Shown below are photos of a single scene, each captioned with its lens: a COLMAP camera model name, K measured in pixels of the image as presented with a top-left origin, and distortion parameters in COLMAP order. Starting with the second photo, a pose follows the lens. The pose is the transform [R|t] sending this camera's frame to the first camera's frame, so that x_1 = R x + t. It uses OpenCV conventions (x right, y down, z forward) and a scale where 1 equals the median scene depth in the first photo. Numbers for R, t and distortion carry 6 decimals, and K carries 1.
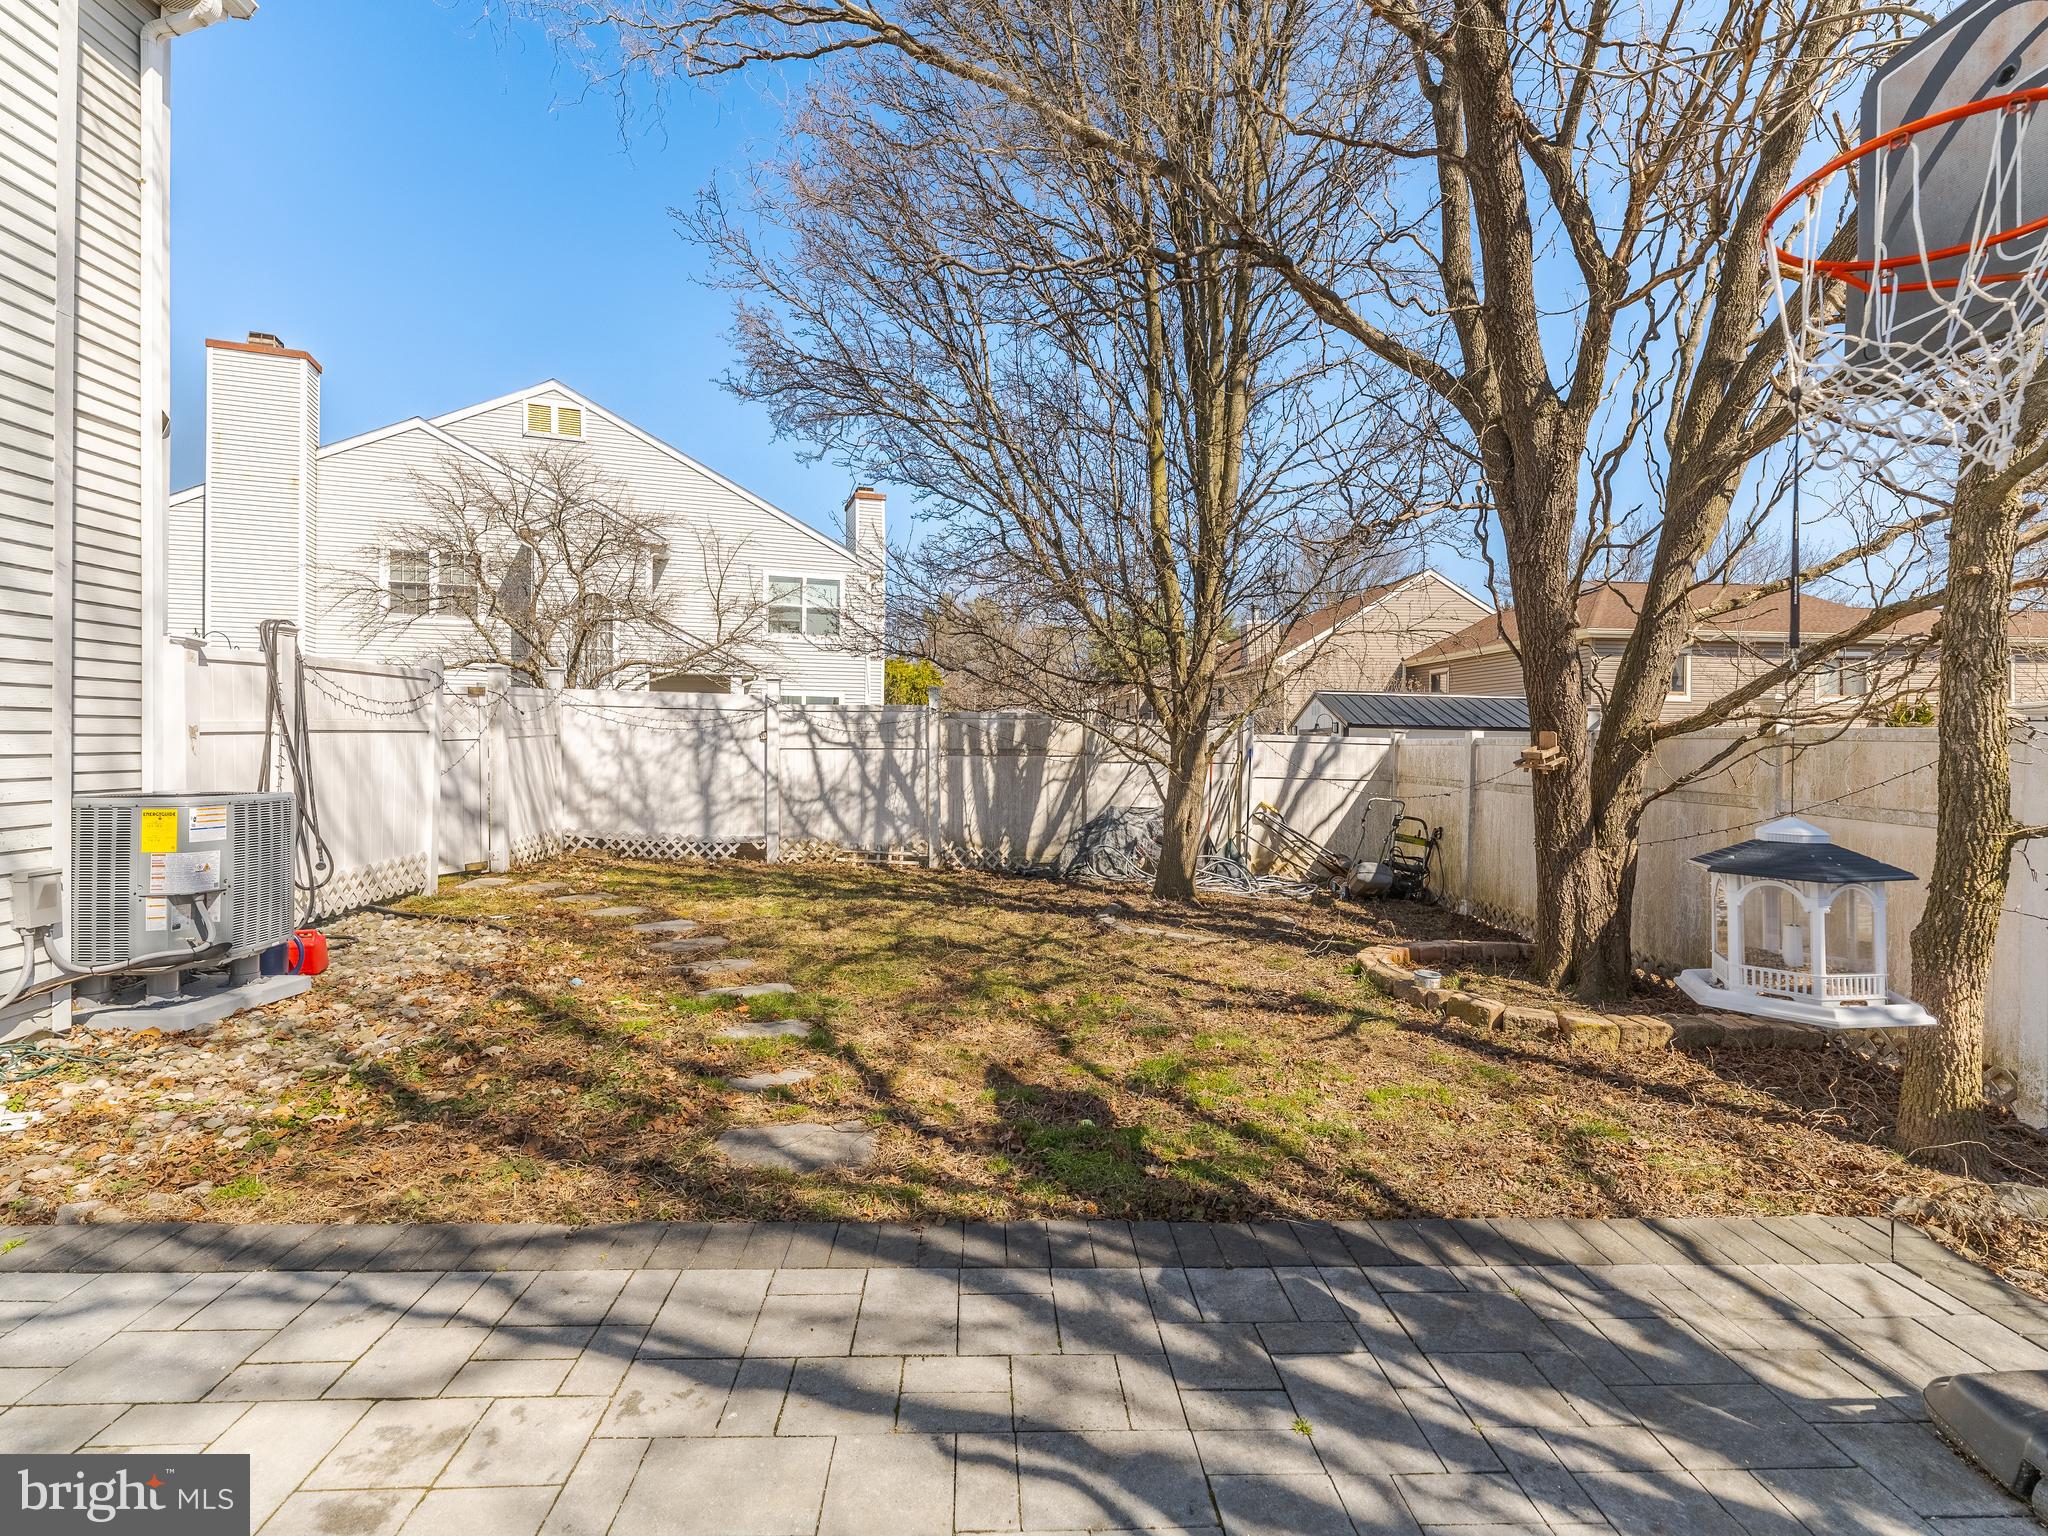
lens RADIAL K [[938.0, 0, 995.3], [0, 938.0, 755.4], [0, 0, 1]] dist [-0.003528, 0.000928]
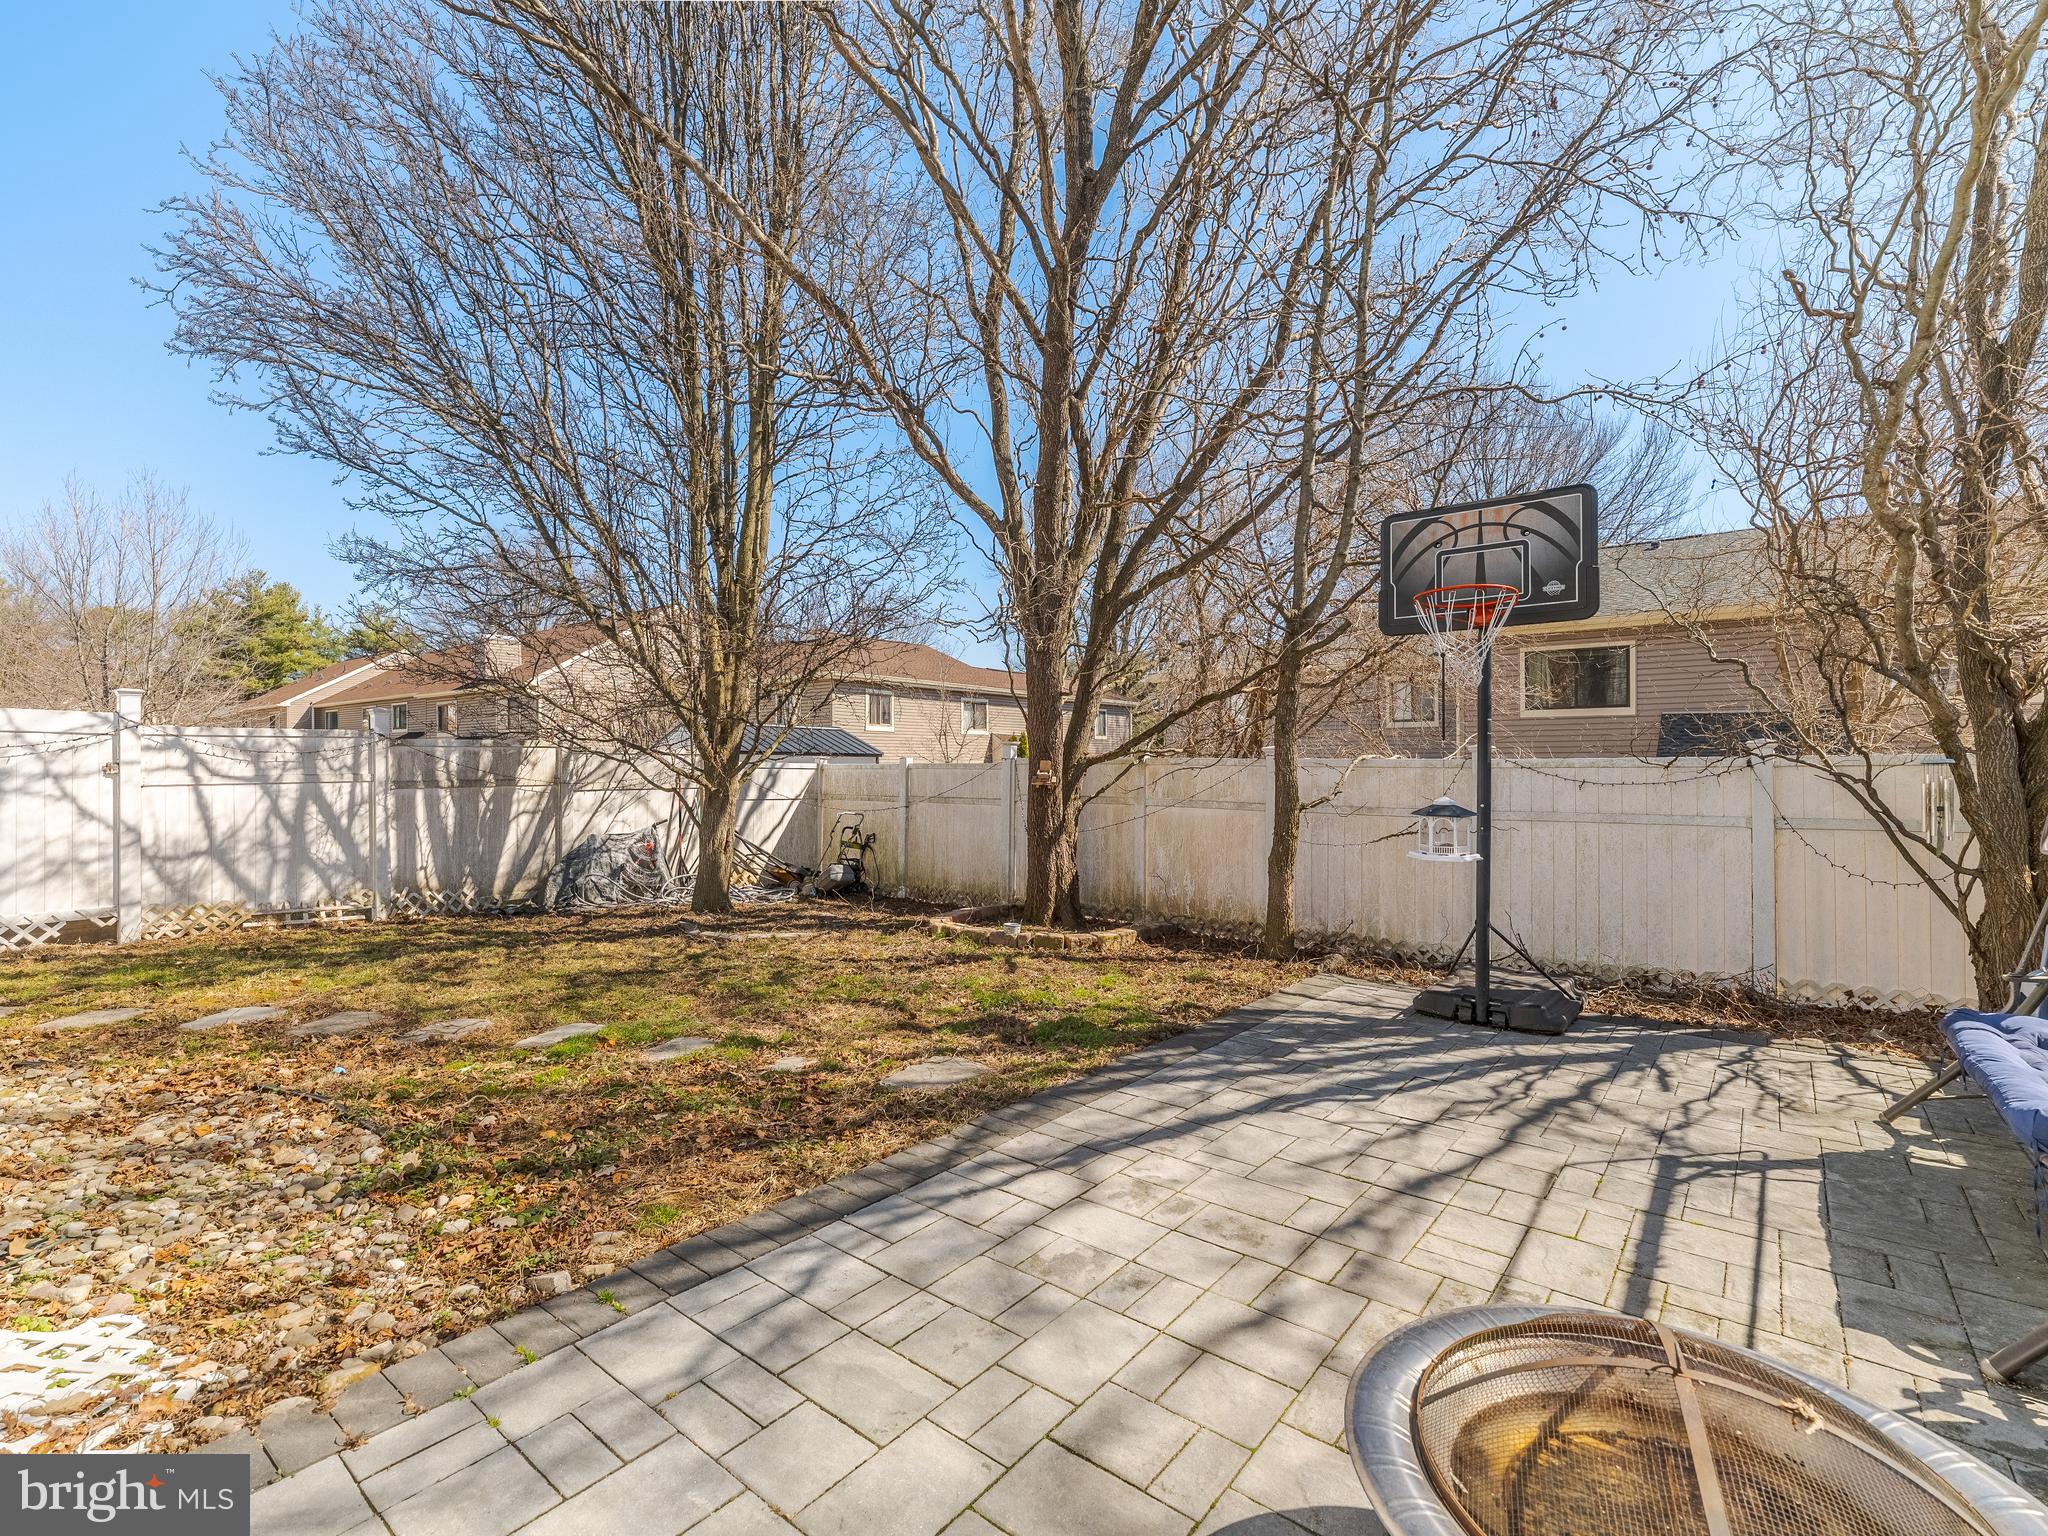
lens RADIAL K [[938.0, 0, 1007.1], [0, 938.0, 768.3], [0, 0, 1]] dist [-0.003528, 0.000928]
pose [[0.673055, -0.014085, 0.739458, -0.319433], [0.020707, 0.999786, 0.000197, -0.007781], [-0.739302, 0.015179, 0.673203, 0.002342]]
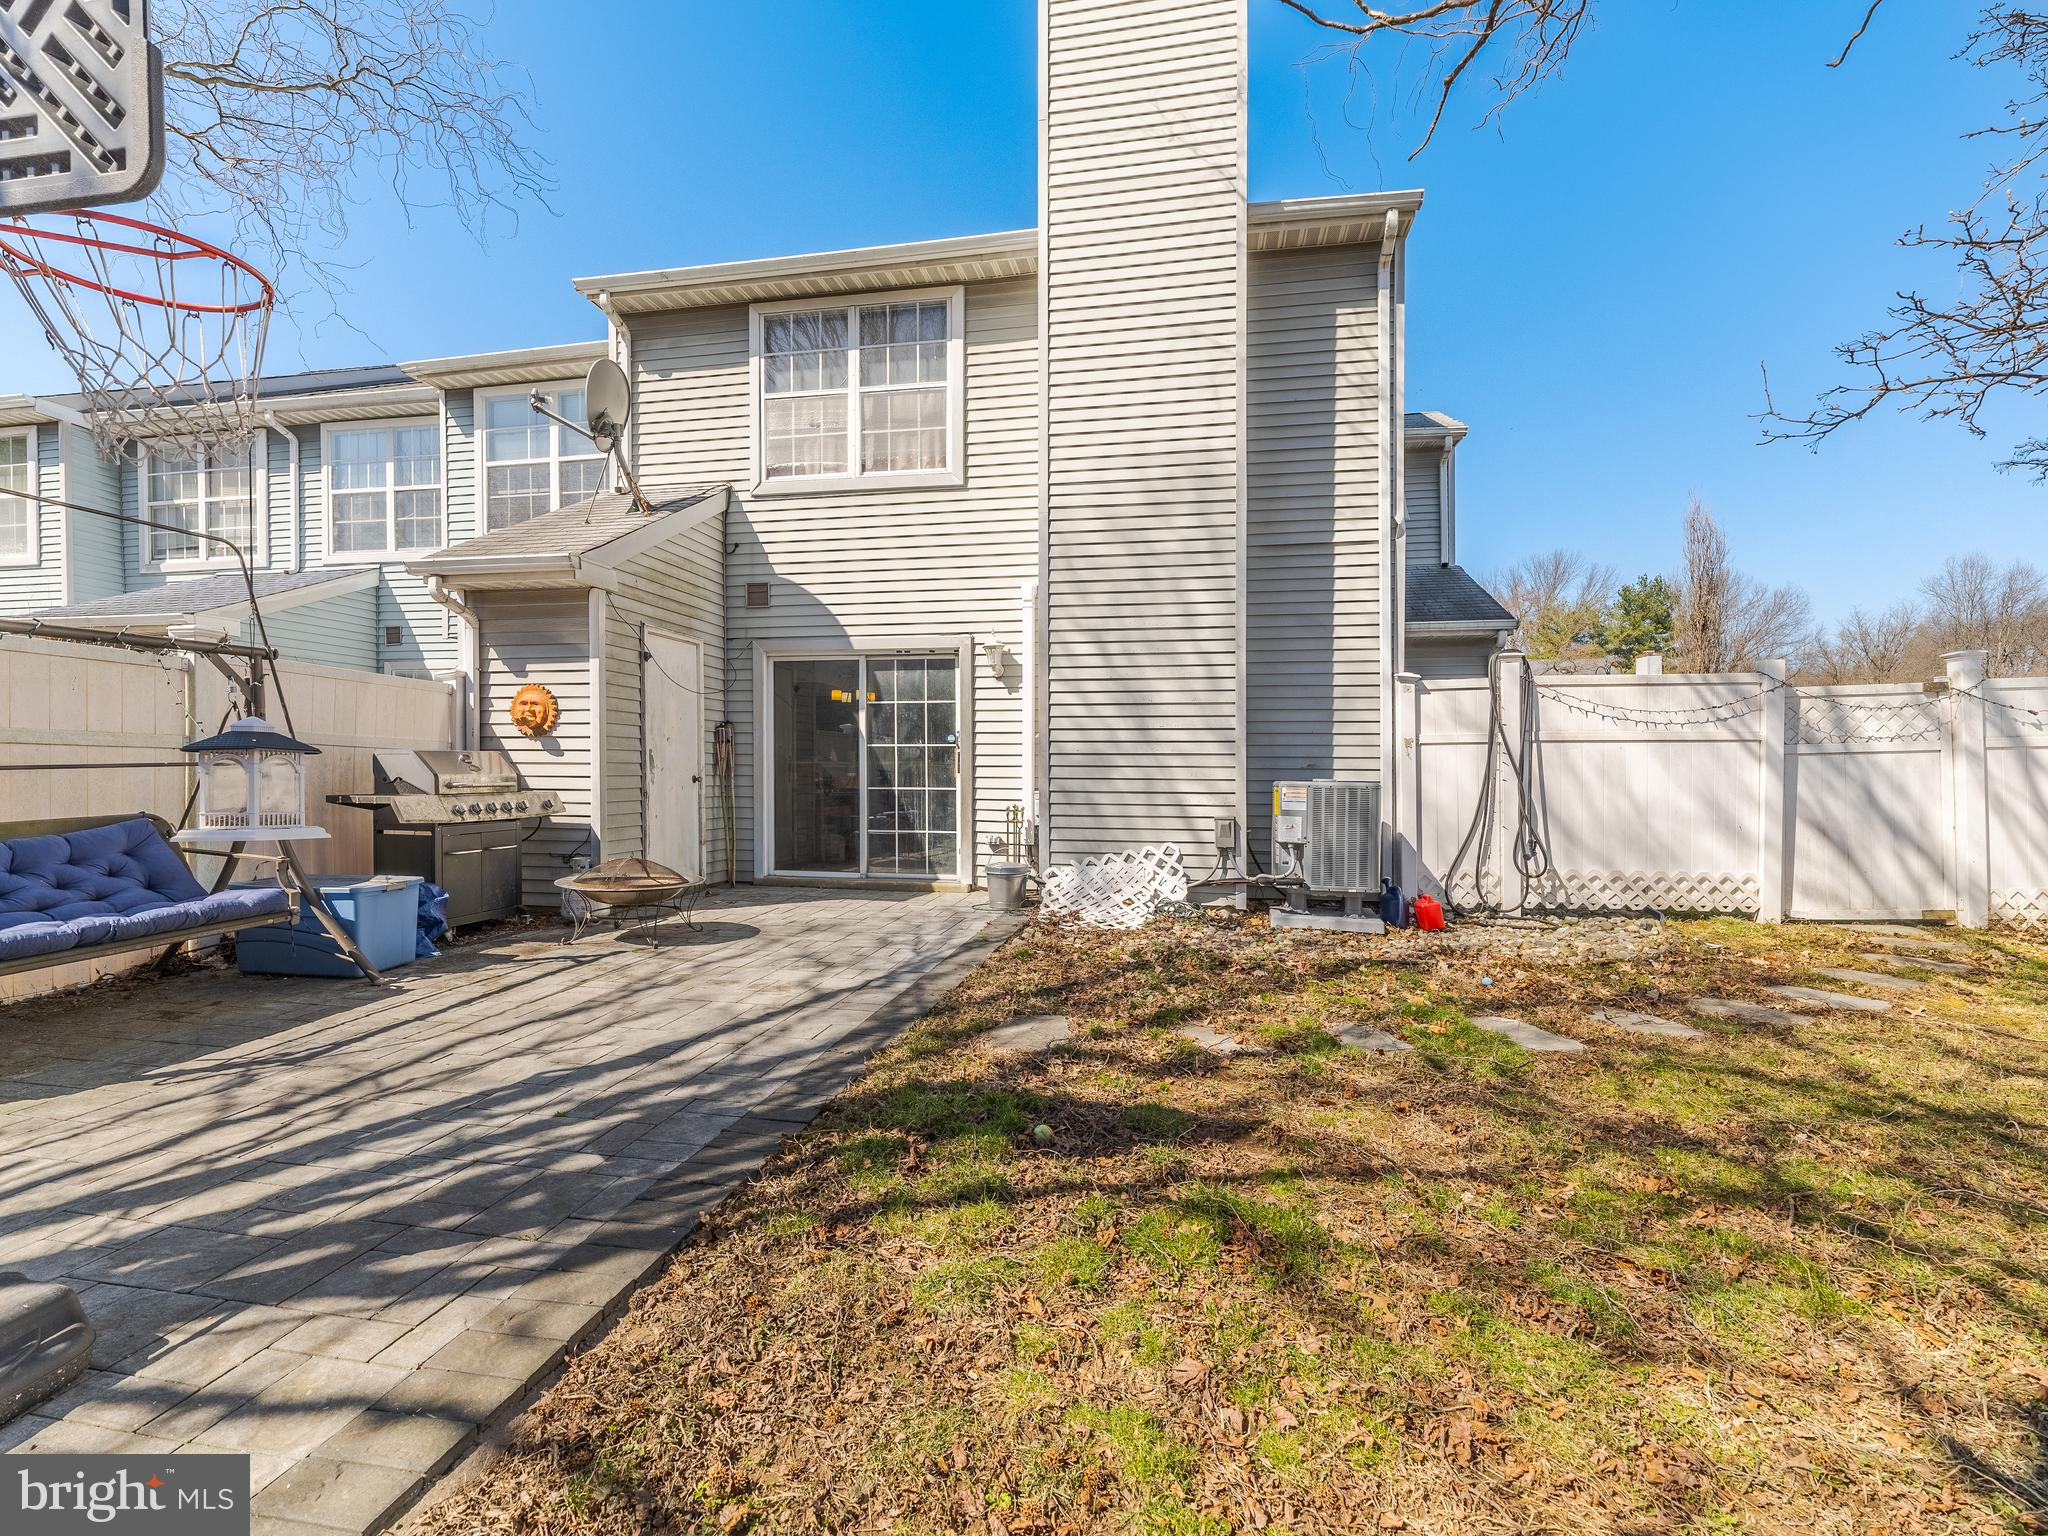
lens RADIAL K [[938.0, 0, 1012.5], [0, 938.0, 776.2], [0, 0, 1]] dist [-0.003528, 0.000928]
pose [[-0.232288, -0.011052, -0.972584, 0.291282], [-0.021030, 0.999759, -0.006338, 0.019999], [0.972420, 0.018981, -0.232464, 0.357226]]
